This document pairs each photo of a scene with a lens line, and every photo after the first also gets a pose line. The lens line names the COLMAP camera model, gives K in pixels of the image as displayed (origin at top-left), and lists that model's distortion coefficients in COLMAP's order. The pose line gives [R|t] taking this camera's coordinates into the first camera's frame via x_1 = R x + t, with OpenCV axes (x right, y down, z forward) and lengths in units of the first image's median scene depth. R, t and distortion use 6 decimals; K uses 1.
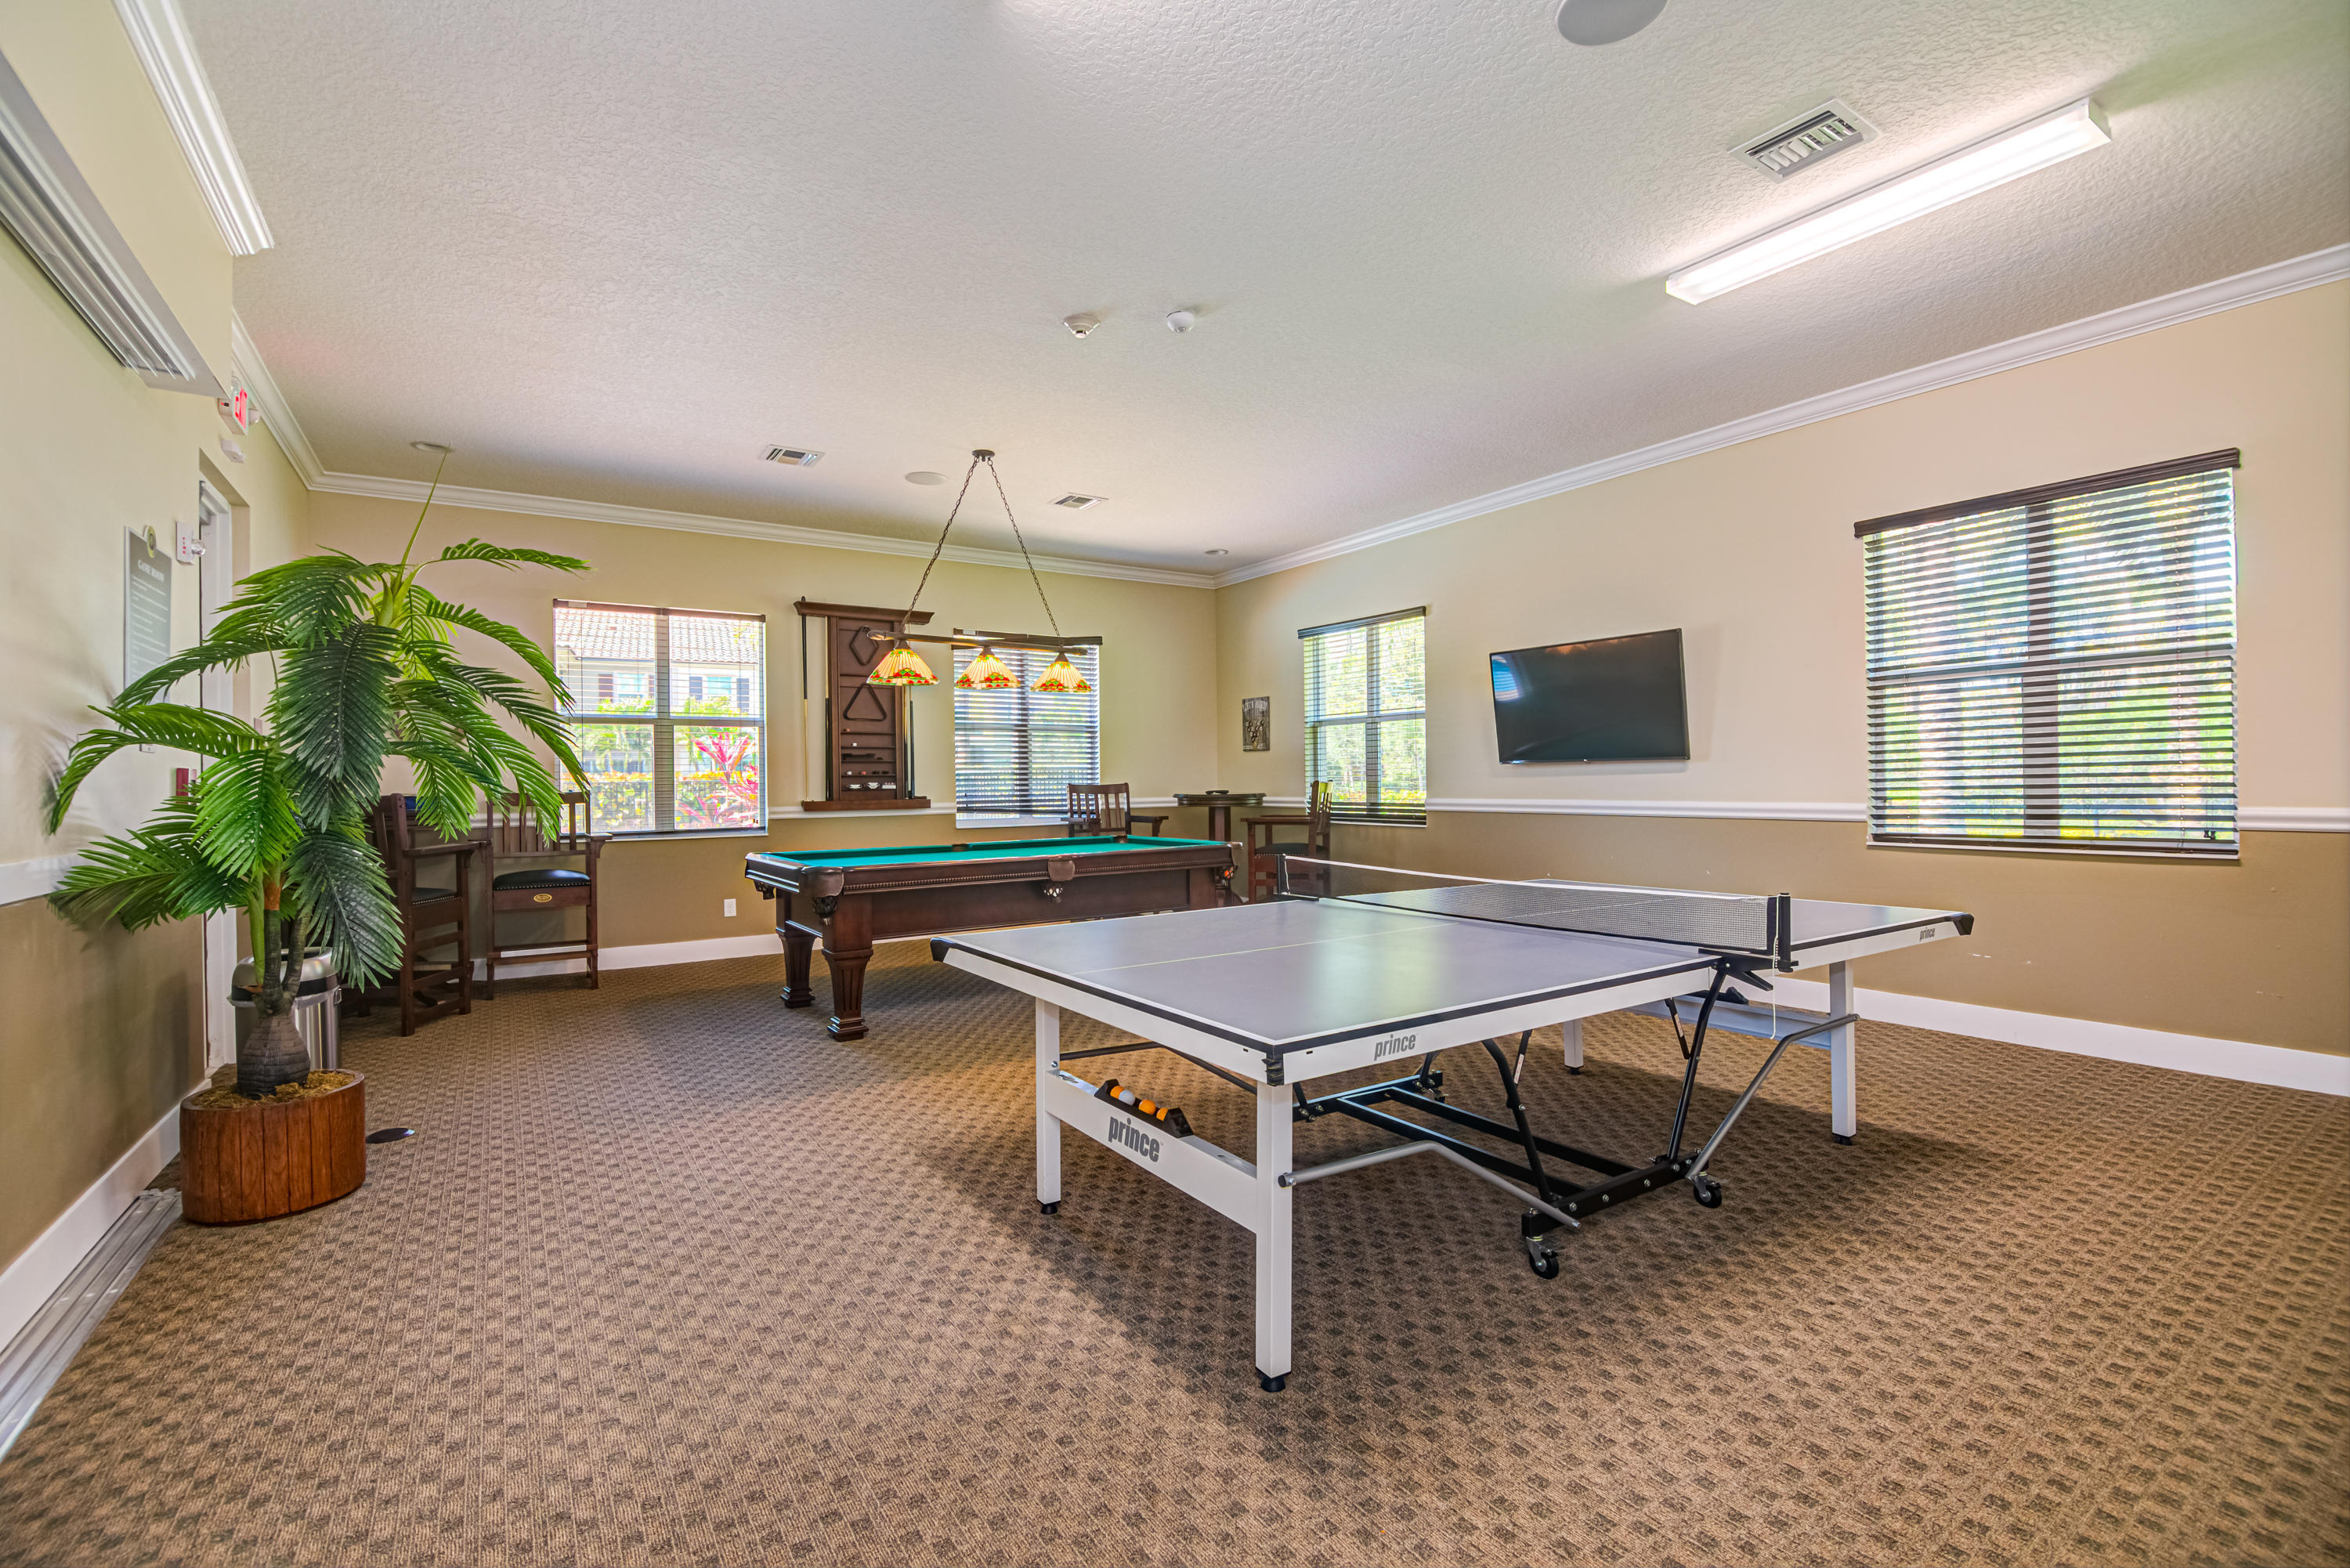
lens RADIAL K [[1008.2, 0, 1165.3], [0, 1008.2, 779.4], [0, 0, 1]] dist [-0.001224, -0.009634]
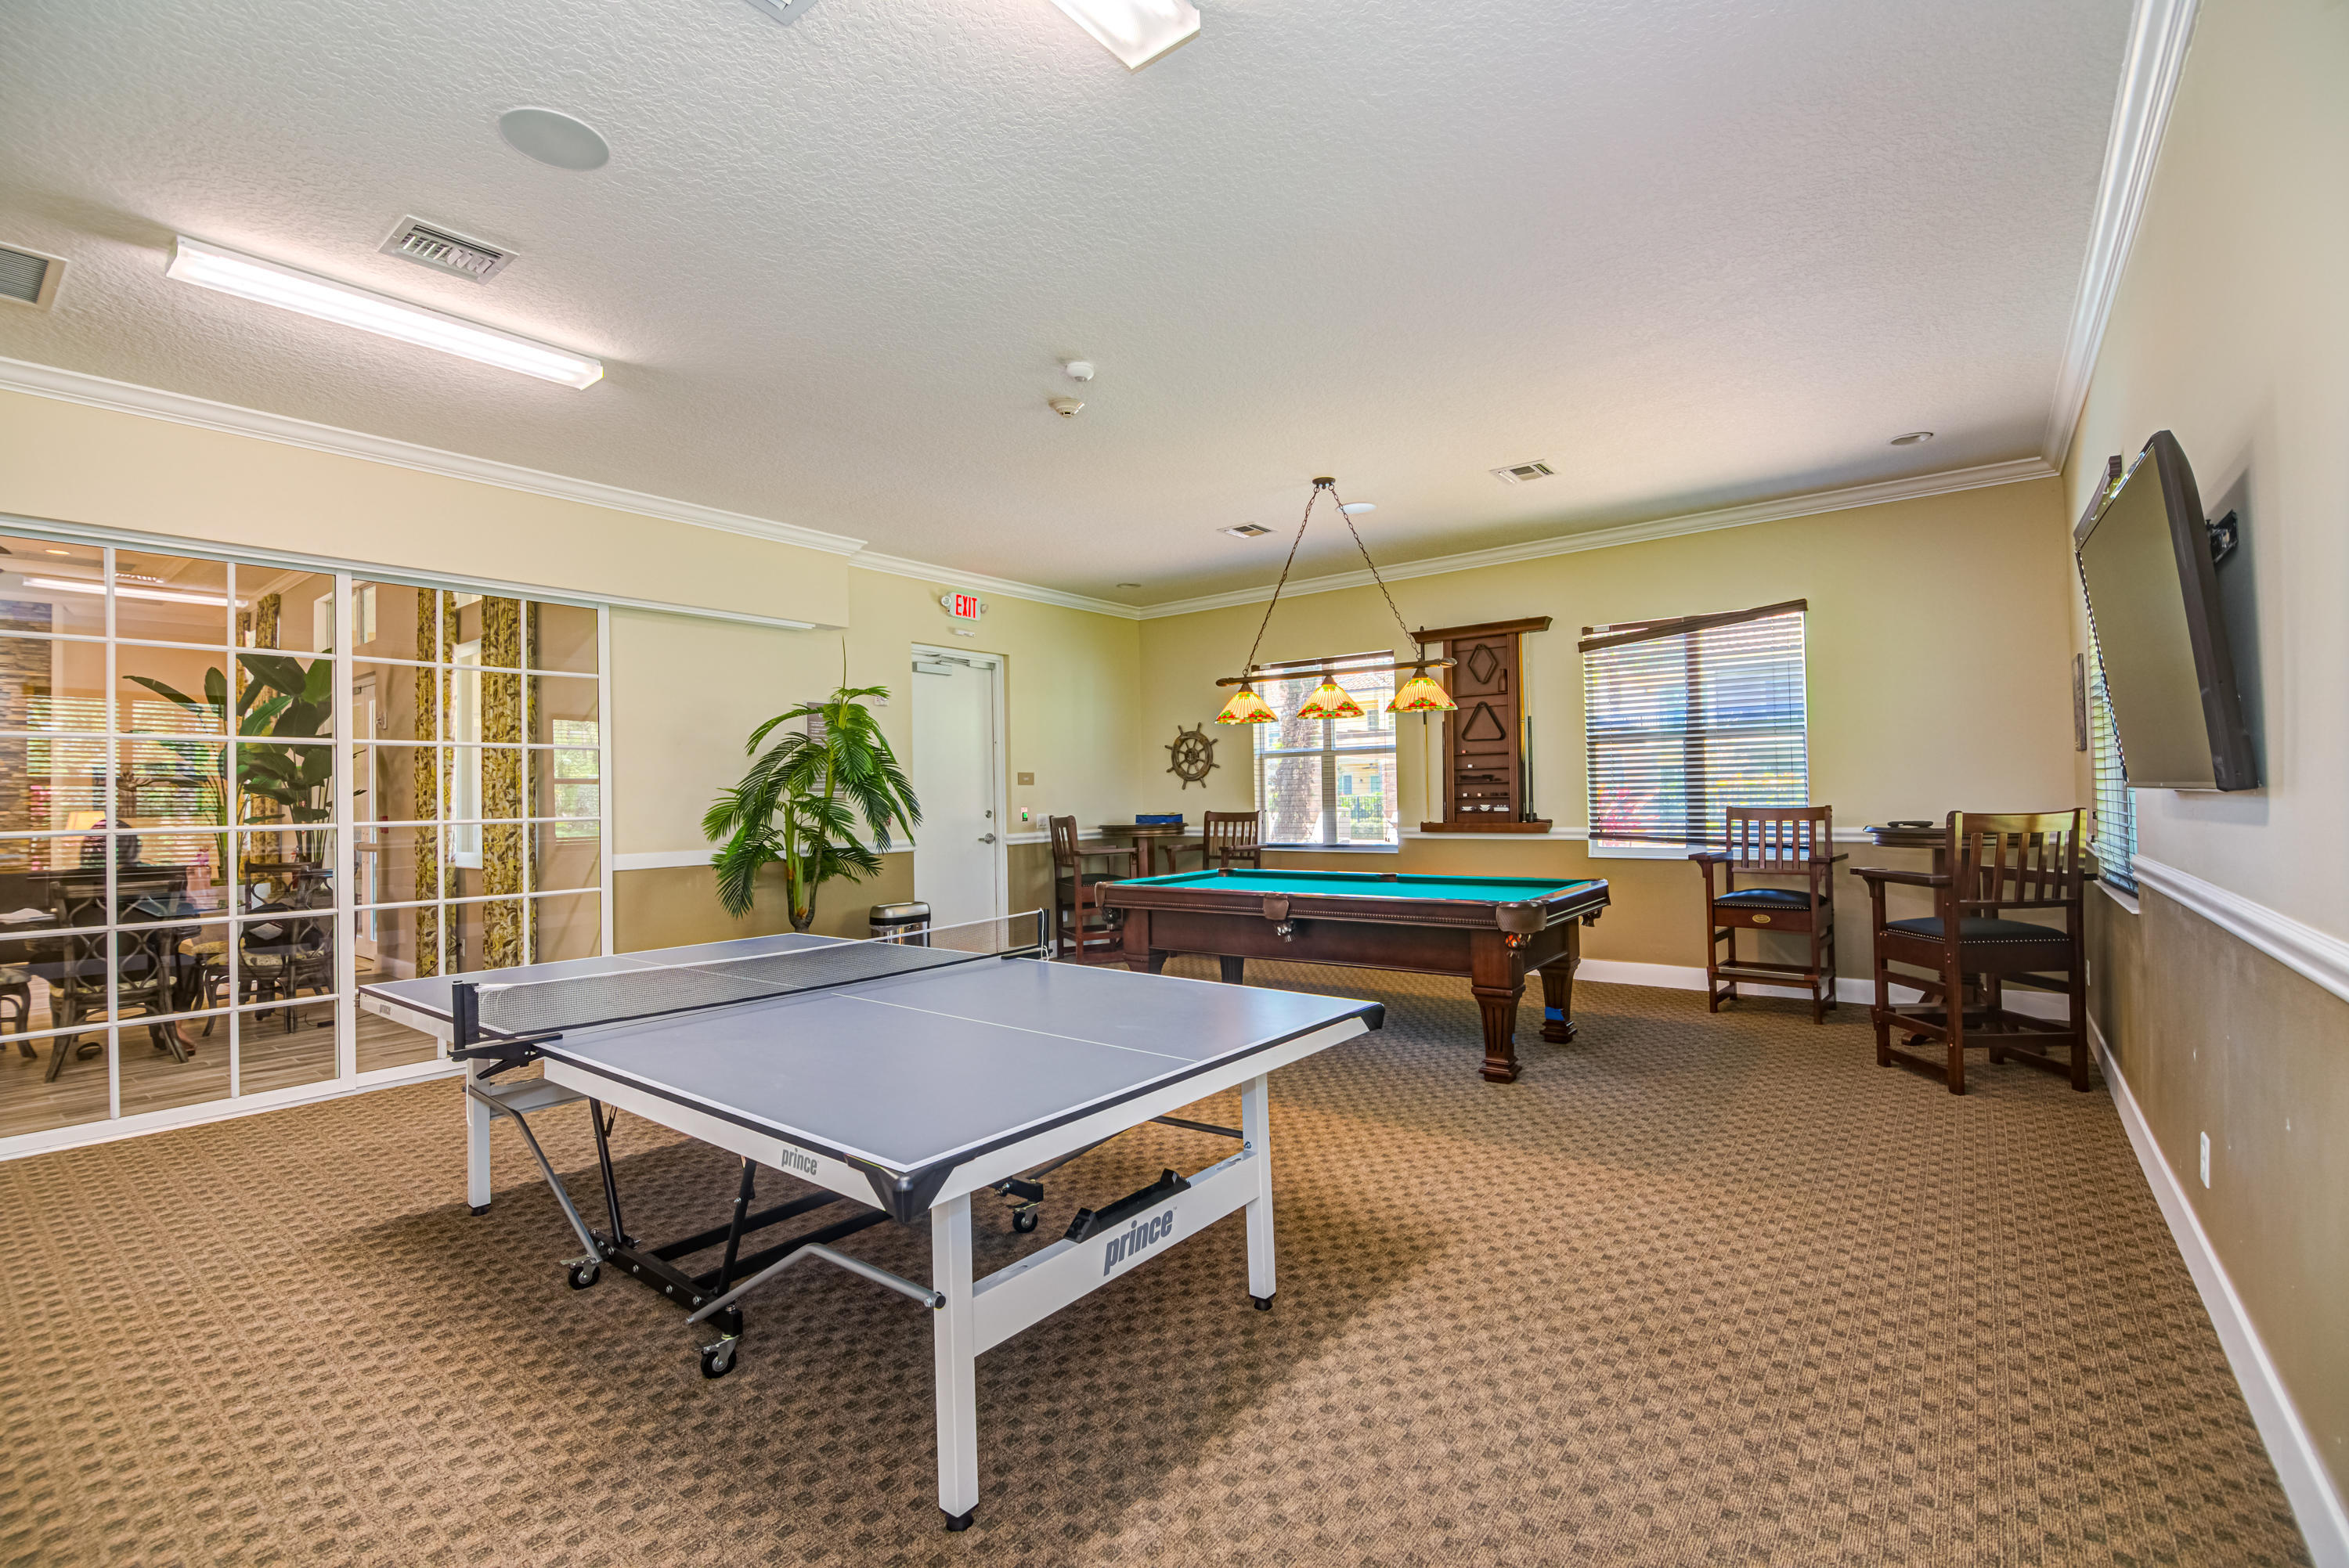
lens RADIAL K [[1007.7, 0, 1164.8], [0, 1007.7, 779.4], [0, 0, 1]] dist [-0.001224, -0.009634]
pose [[0.339736, -0.014217, -0.940413, 0.520699], [0.015113, 0.999839, -0.009656, -0.016553], [0.940399, -0.010932, 0.339896, 0.386997]]
